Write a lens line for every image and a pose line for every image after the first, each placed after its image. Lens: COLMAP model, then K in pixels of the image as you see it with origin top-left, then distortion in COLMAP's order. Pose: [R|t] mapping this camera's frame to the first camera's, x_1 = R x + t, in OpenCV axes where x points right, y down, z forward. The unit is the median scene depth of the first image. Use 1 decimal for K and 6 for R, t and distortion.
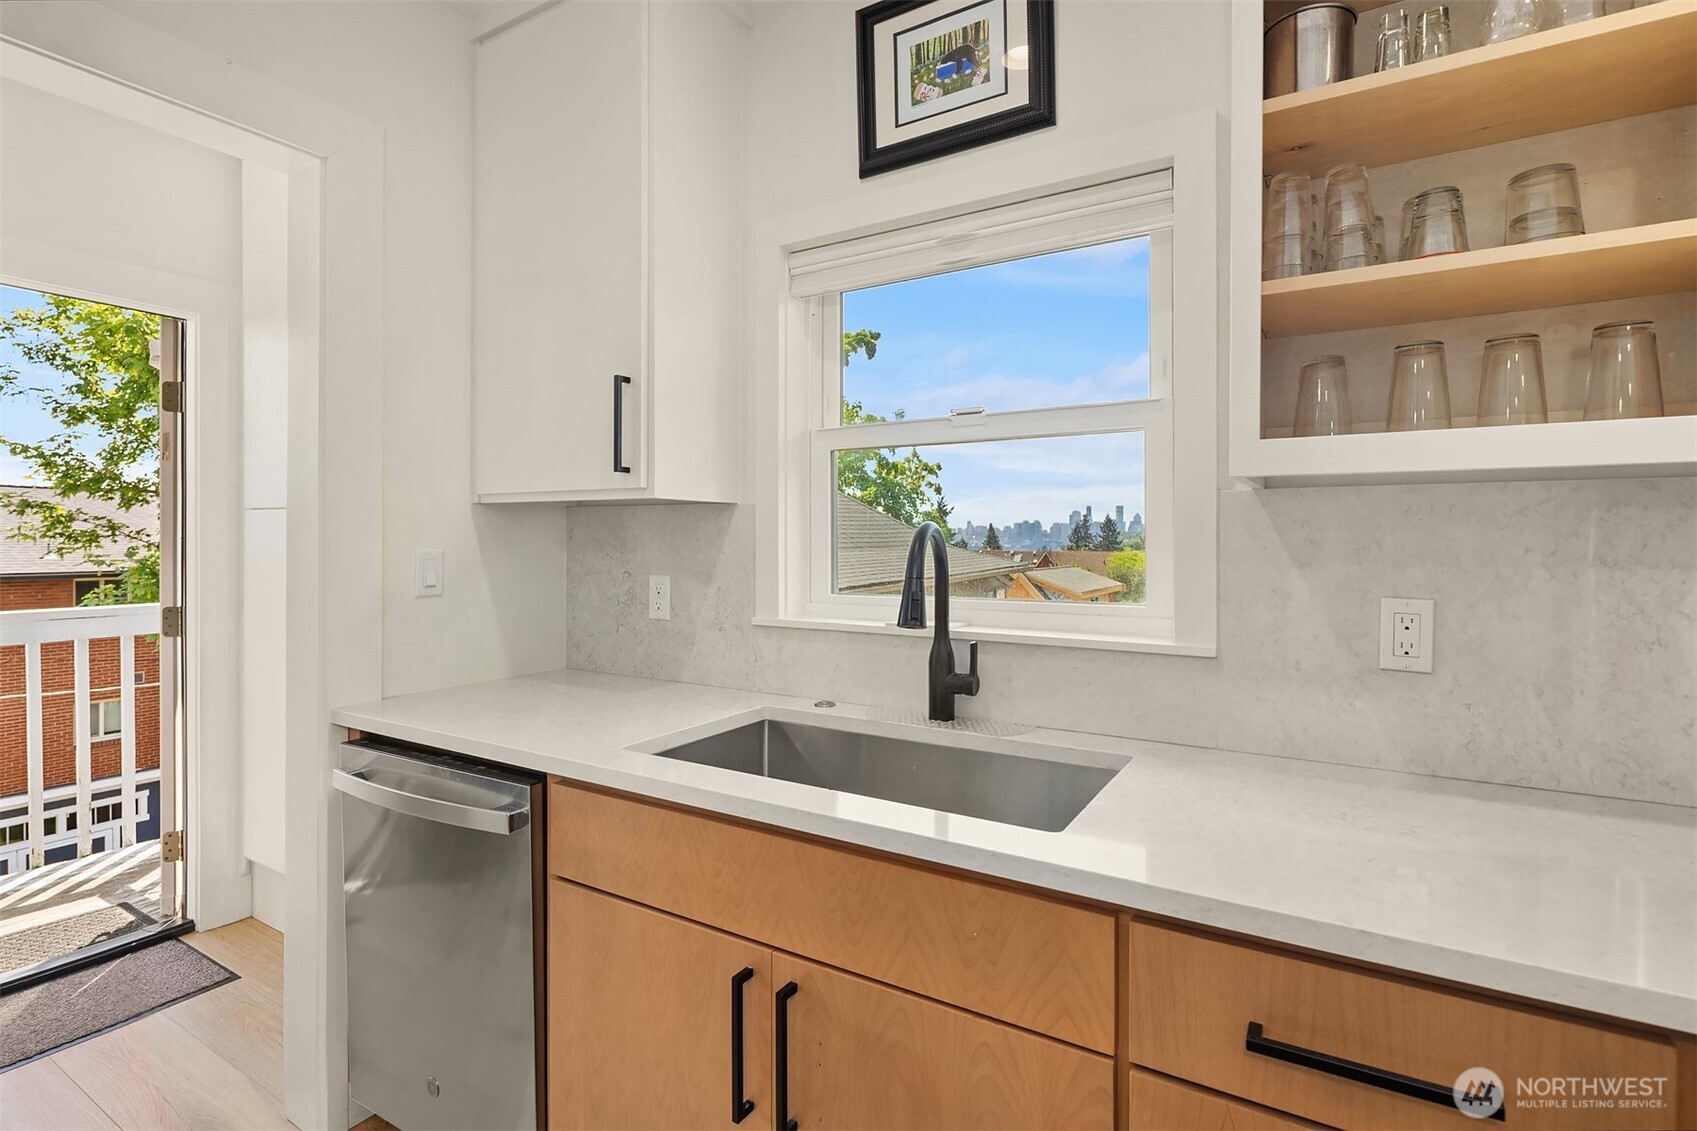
lens RADIAL K [[815.0, 0, 846.2], [0, 815.0, 549.7], [0, 0, 1]] dist [0.003170, 0.000381]
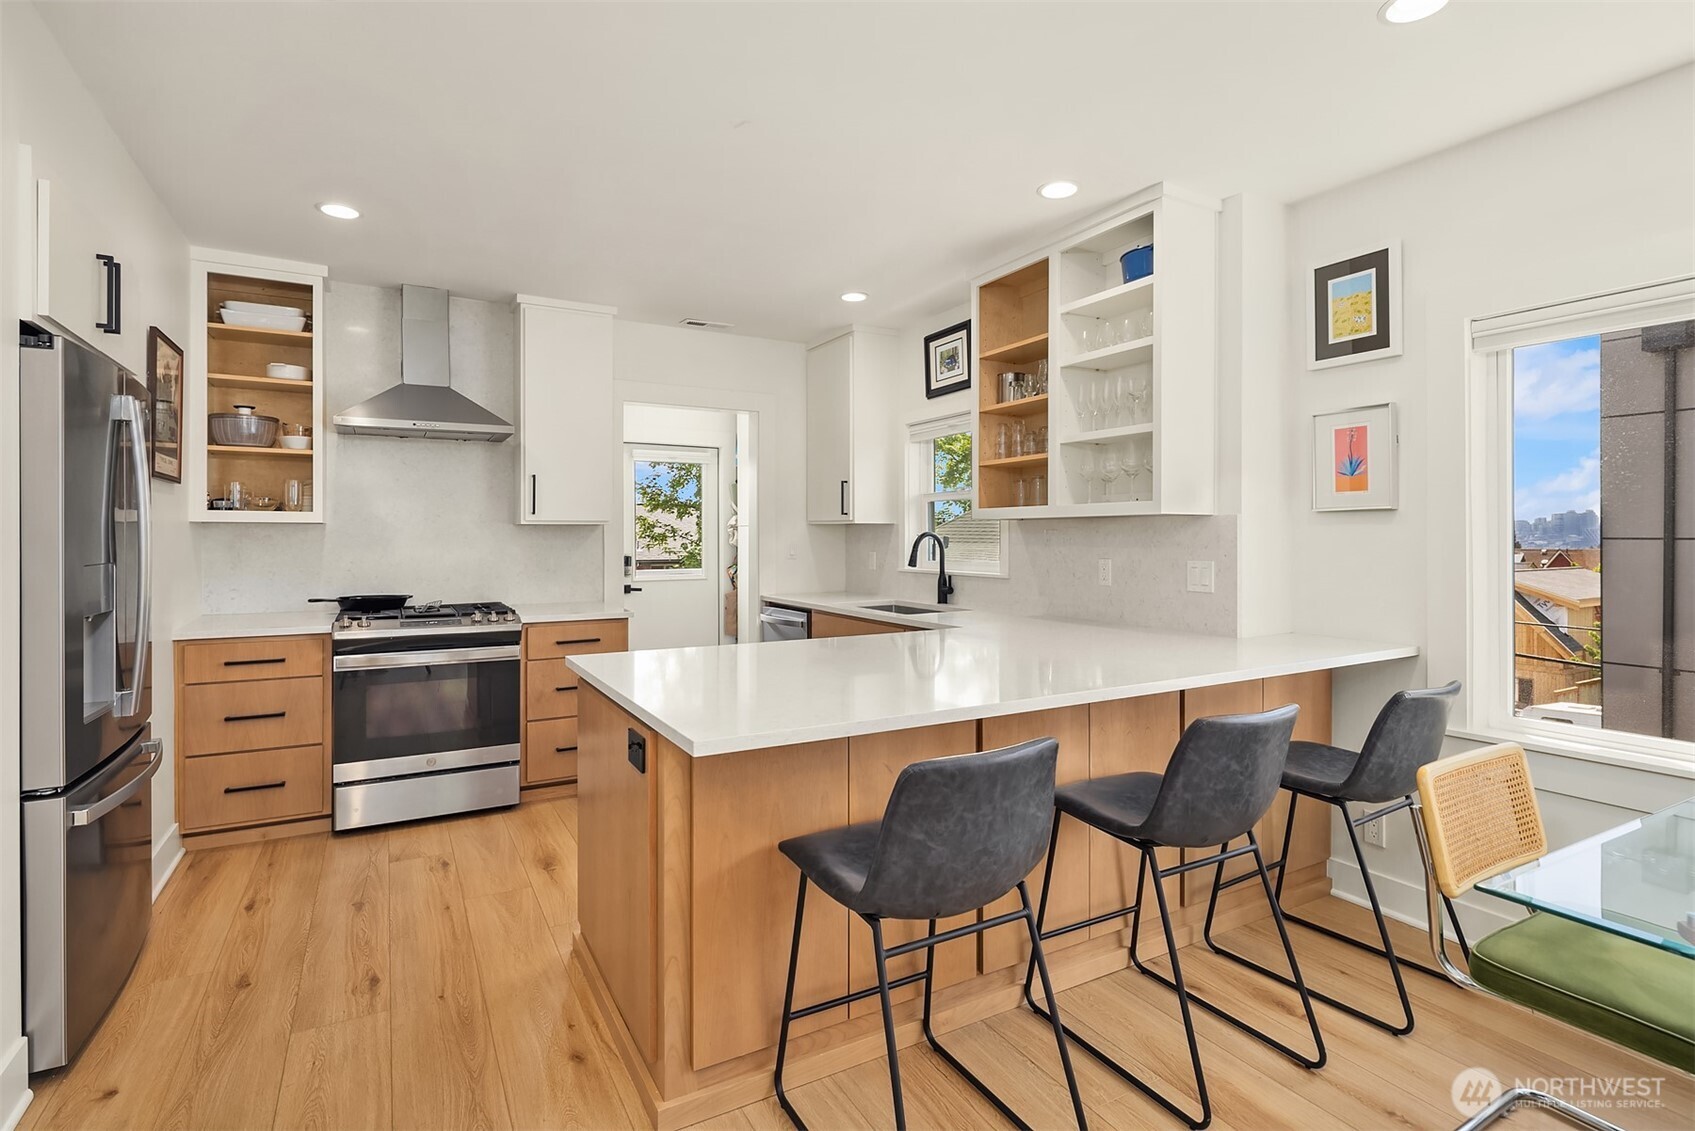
lens RADIAL K [[814.0, 0, 842.1], [0, 814.0, 550.2], [0, 0, 1]] dist [0.003170, 0.000381]
pose [[0.870208, 0.003232, -0.492674, 0.155143], [-0.001452, 0.999991, 0.003995, 0.002549], [0.492682, -0.002761, 0.870205, -0.205128]]
